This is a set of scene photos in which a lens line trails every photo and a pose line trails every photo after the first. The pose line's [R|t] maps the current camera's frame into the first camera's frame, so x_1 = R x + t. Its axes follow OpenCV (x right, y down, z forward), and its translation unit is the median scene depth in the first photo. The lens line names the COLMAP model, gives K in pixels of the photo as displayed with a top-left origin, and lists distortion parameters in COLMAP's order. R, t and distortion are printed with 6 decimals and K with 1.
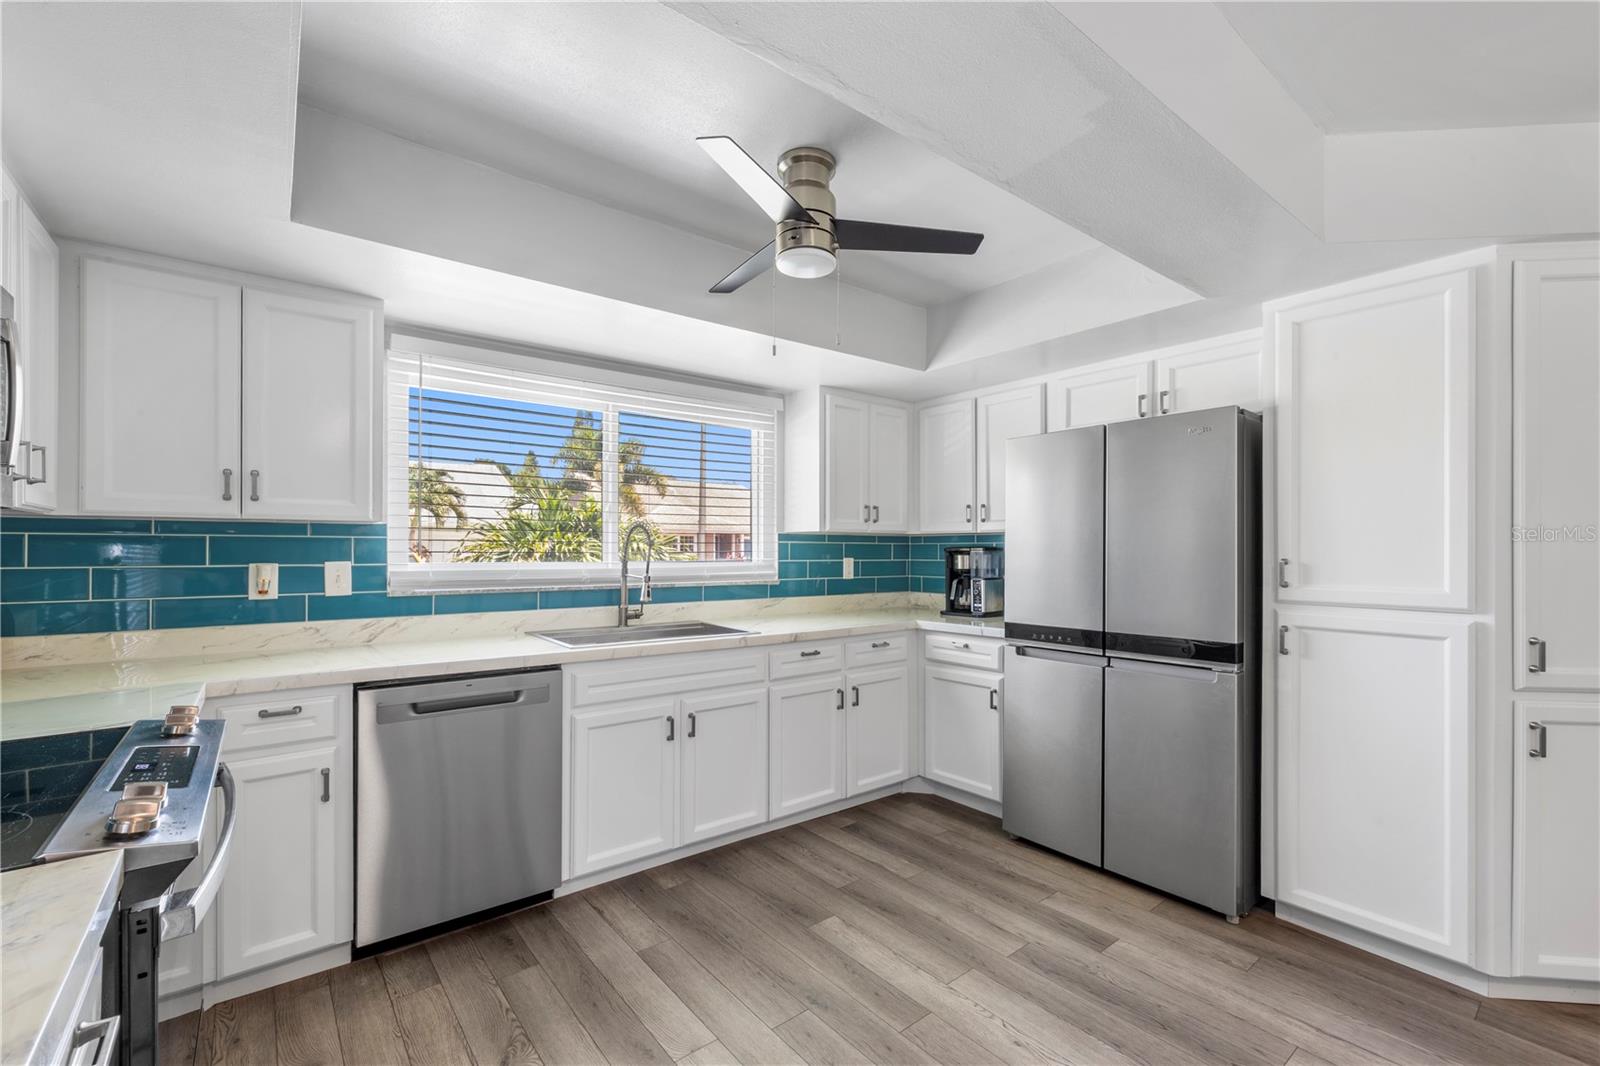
lens RADIAL K [[683.3, 0, 805.4], [0, 683.3, 544.6], [0, 0, 1]] dist [0.000147, 0.000534]
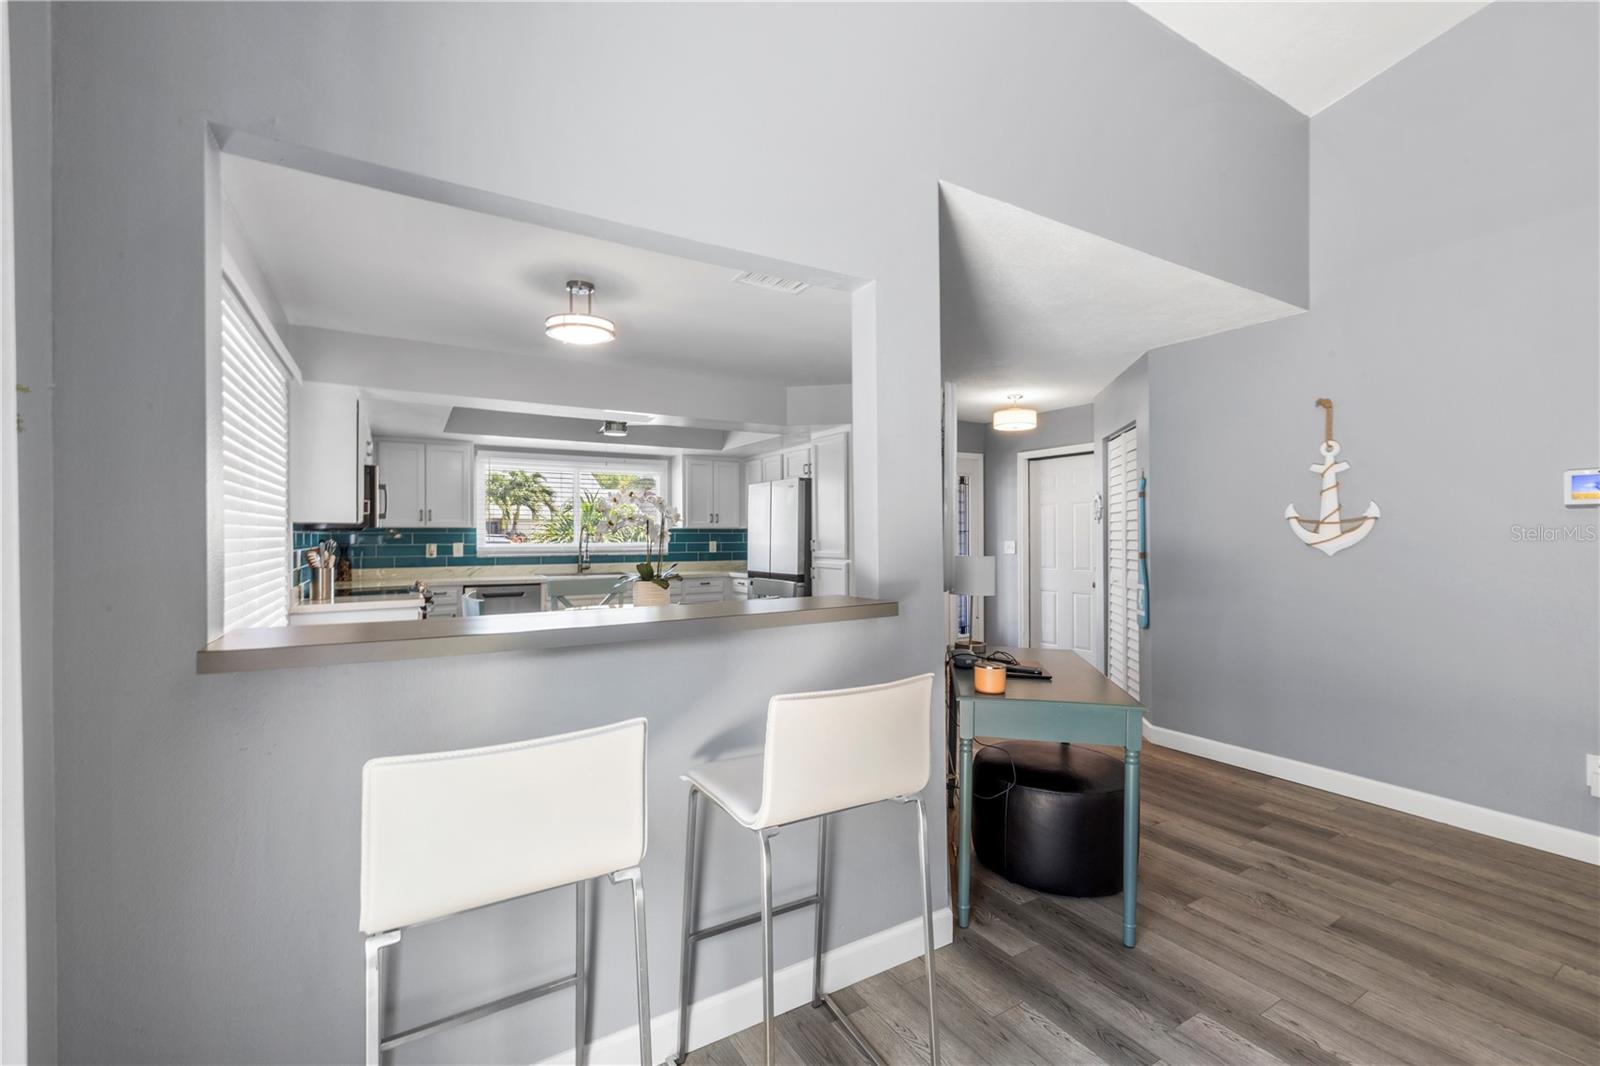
lens RADIAL K [[683.3, 0, 810.9], [0, 683.3, 532.0], [0, 0, 1]] dist [0.000147, 0.000534]
pose [[0.992072, -0.006436, -0.125502, 0.846812], [0.006708, 0.999976, 0.001739, -0.010699], [0.125488, -0.002567, 0.992092, -1.224792]]
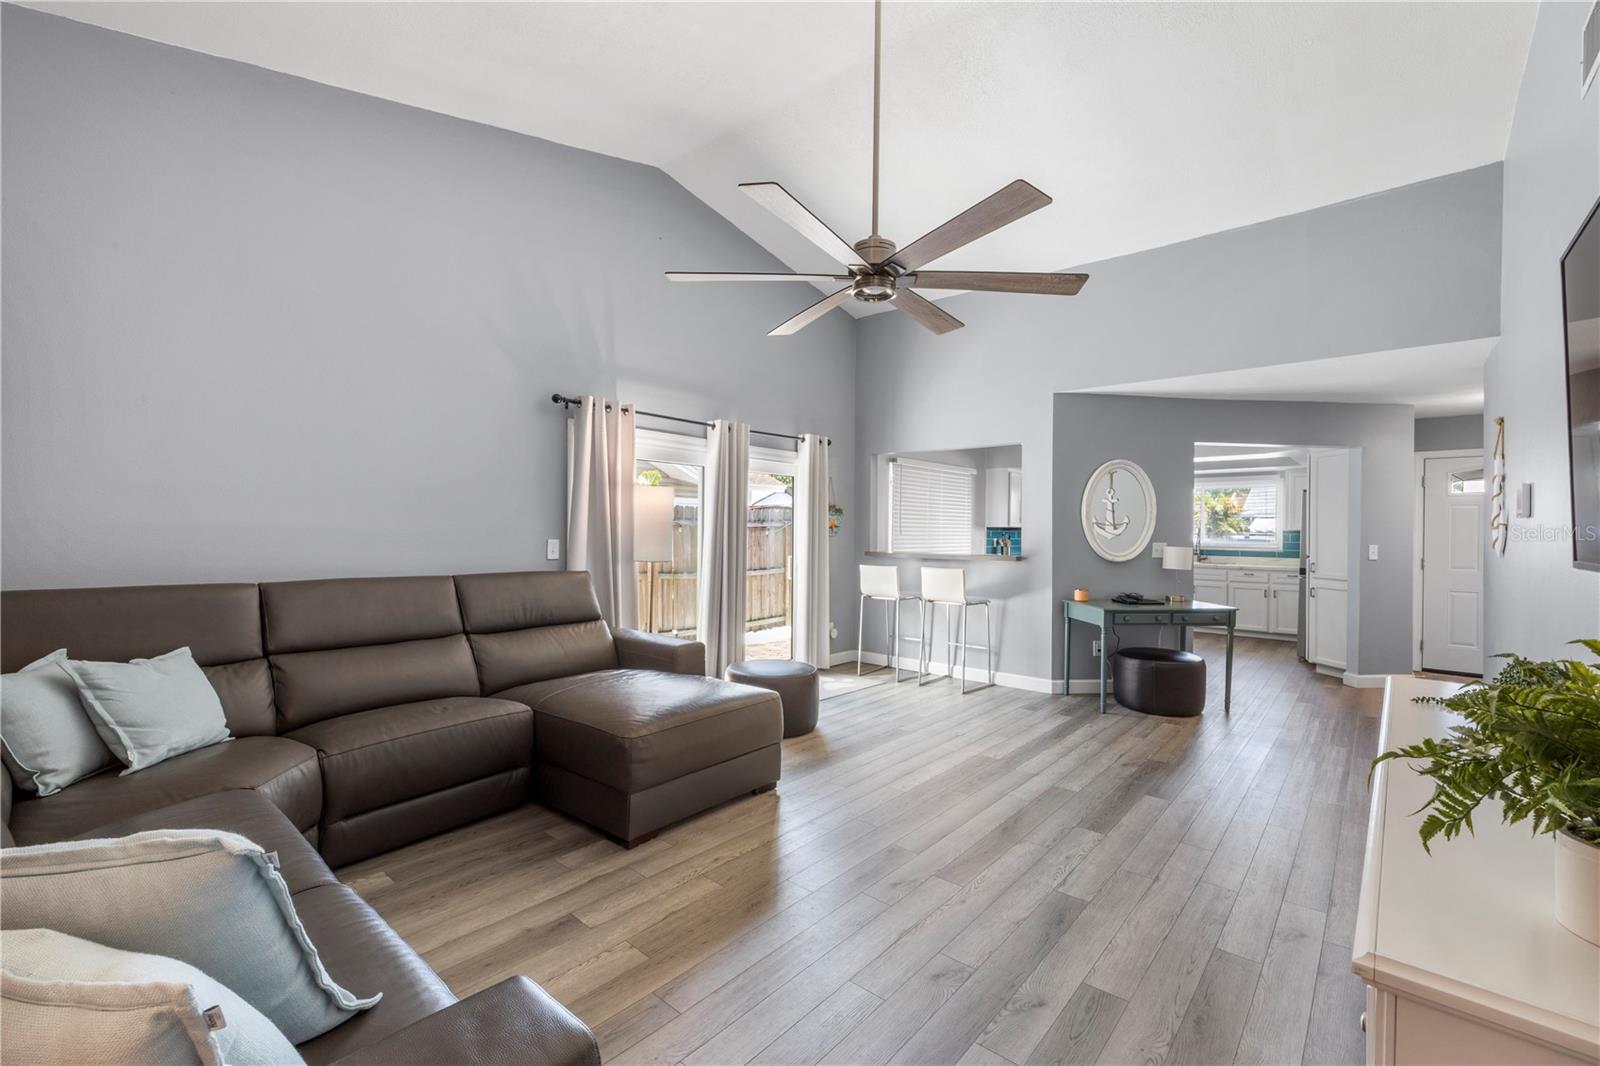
lens RADIAL K [[683.3, 0, 789.7], [0, 683.3, 531.6], [0, 0, 1]] dist [0.000147, 0.000534]
pose [[0.175621, 0.002813, -0.984454, 2.761331], [-0.011556, 0.999933, 0.000795, 0.007421], [0.984390, 0.011237, 0.175641, -1.521639]]
